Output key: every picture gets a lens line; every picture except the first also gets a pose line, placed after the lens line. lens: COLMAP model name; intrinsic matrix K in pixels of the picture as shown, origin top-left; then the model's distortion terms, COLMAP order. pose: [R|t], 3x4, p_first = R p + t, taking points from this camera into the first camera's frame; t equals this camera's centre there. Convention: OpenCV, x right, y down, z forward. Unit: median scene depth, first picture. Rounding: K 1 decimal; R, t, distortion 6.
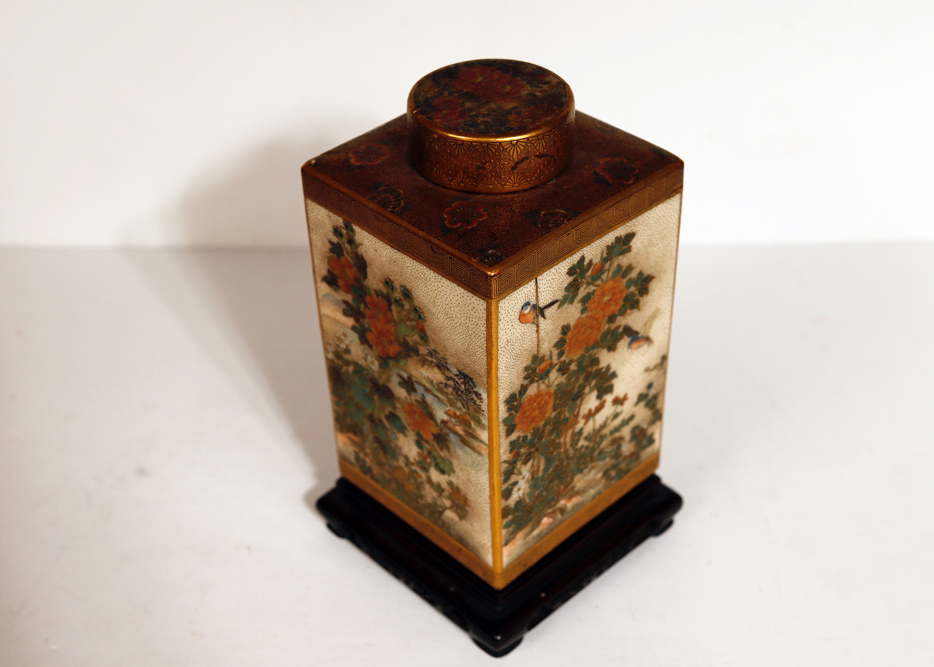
lens RADIAL K [[1515.8, 0, 467.7], [0, 1515.8, 334.7], [0, 0, 1]] dist [0.126402, 0.000000]
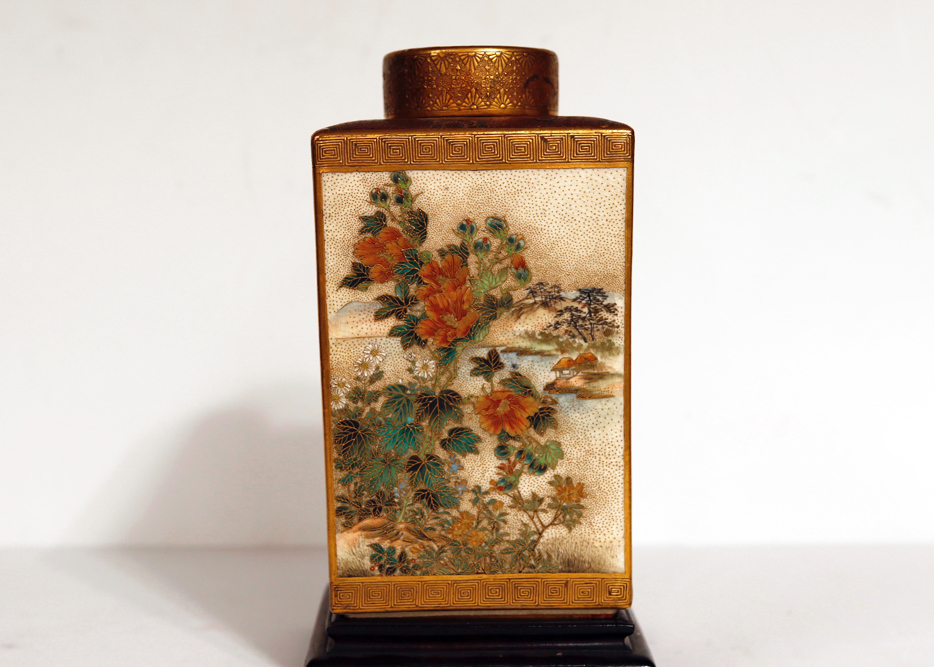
lens RADIAL K [[1515.8, 0, 471.5], [0, 1515.8, 323.3], [0, 0, 1]] dist [0.126402, 0.000000]
pose [[0.684632, -0.045817, 0.727448, -0.661002], [0.439996, 0.821649, -0.362348, 0.316795], [-0.581105, 0.568149, 0.582687, 0.505894]]
